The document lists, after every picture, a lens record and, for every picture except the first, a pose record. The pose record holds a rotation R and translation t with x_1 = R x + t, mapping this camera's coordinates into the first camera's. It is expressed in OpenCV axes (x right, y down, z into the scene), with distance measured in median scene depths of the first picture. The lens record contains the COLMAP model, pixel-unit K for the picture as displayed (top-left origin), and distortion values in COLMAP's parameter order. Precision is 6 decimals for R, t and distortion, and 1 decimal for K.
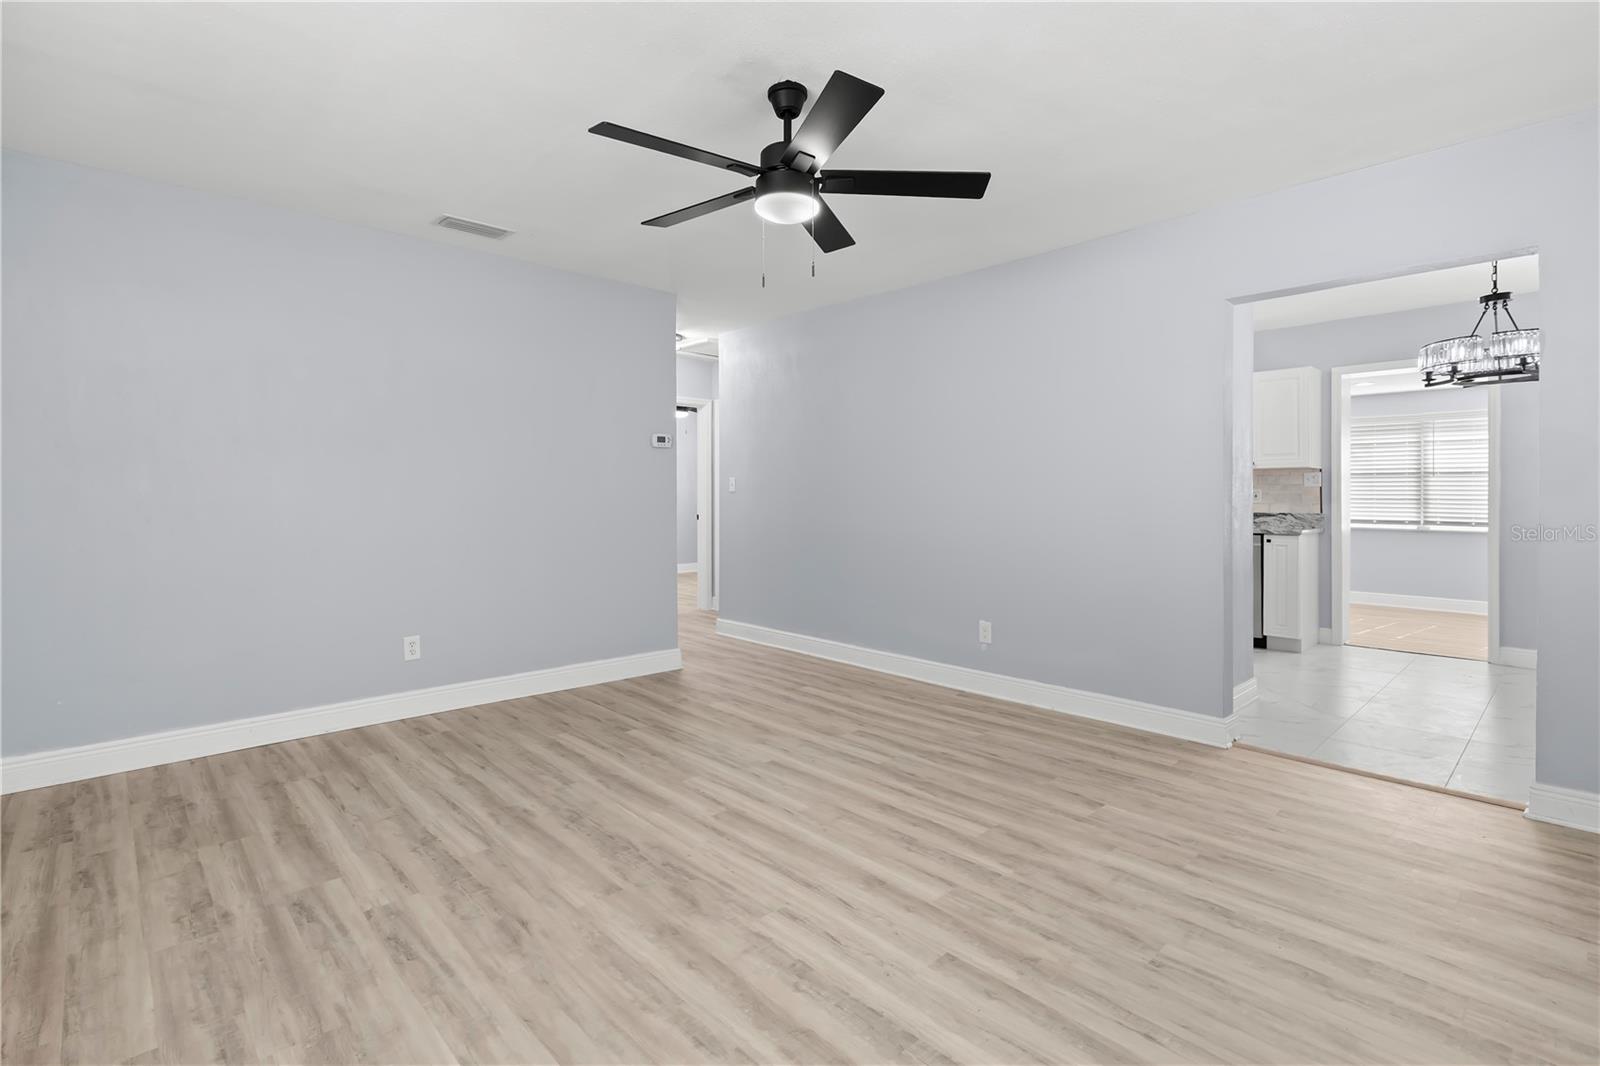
lens RADIAL K [[747.0, 0, 795.3], [0, 747.0, 494.6], [0, 0, 1]] dist [0.000543, -0.000916]
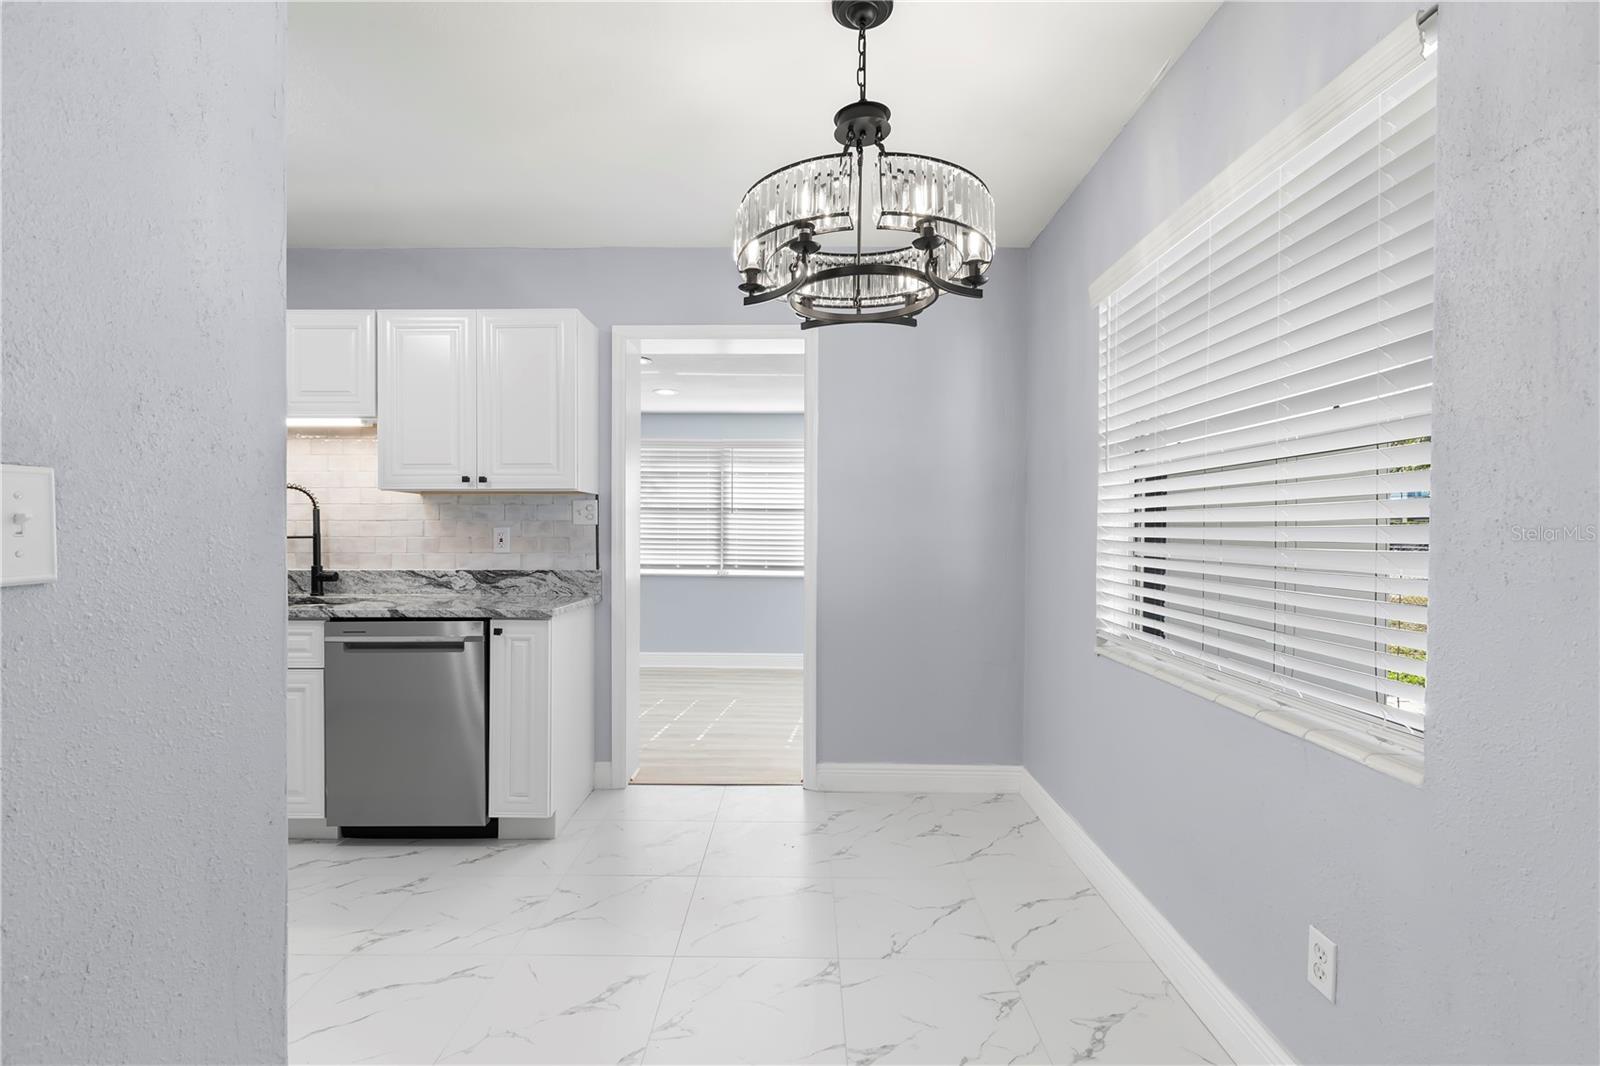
lens RADIAL K [[720.6, 0, 791.4], [0, 720.6, 530.3], [0, 0, 1]] dist [0.000046, -0.000112]
pose [[0.693716, 0.000236, 0.720248, 0.385775], [-0.001232, 0.999999, 0.000859, -0.006627], [-0.720247, -0.001483, 0.693716, 0.475950]]
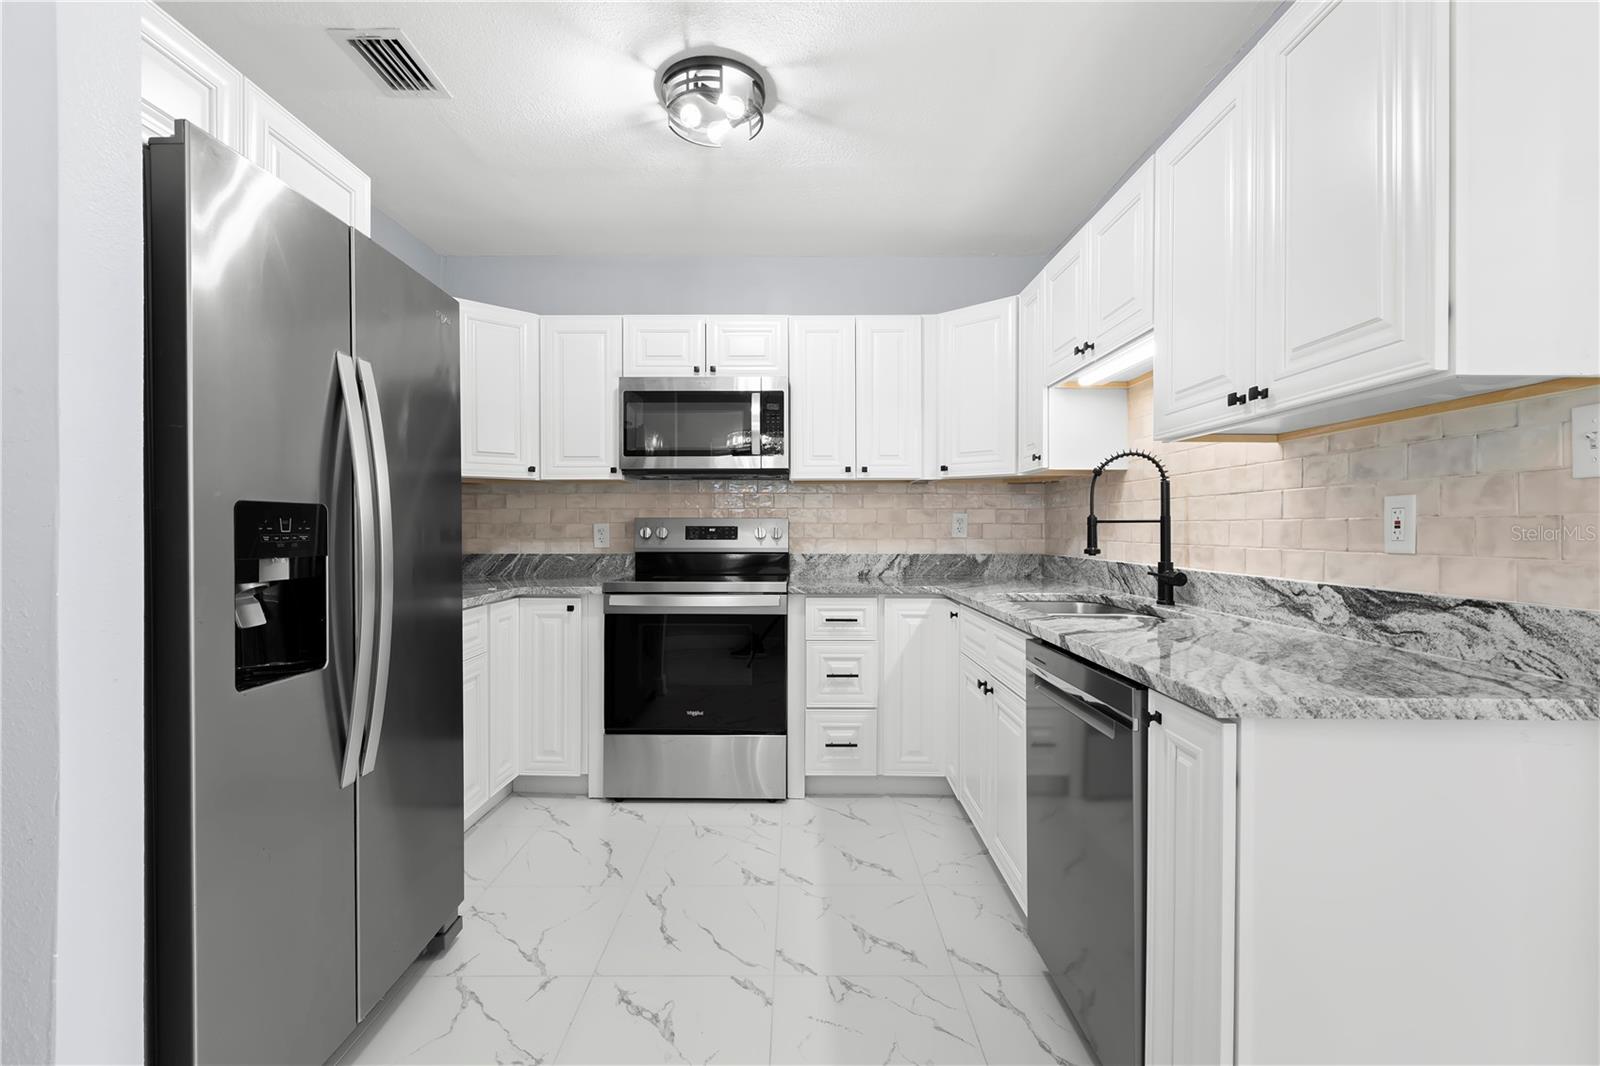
lens RADIAL K [[720.6, 0, 791.4], [0, 720.6, 530.3], [0, 0, 1]] dist [0.000046, -0.000112]
pose [[0.724077, 0.003013, -0.689712, 0.650467], [0.000462, 0.999988, 0.004853, 0.002432], [0.689719, -0.003833, 0.724067, 0.699444]]
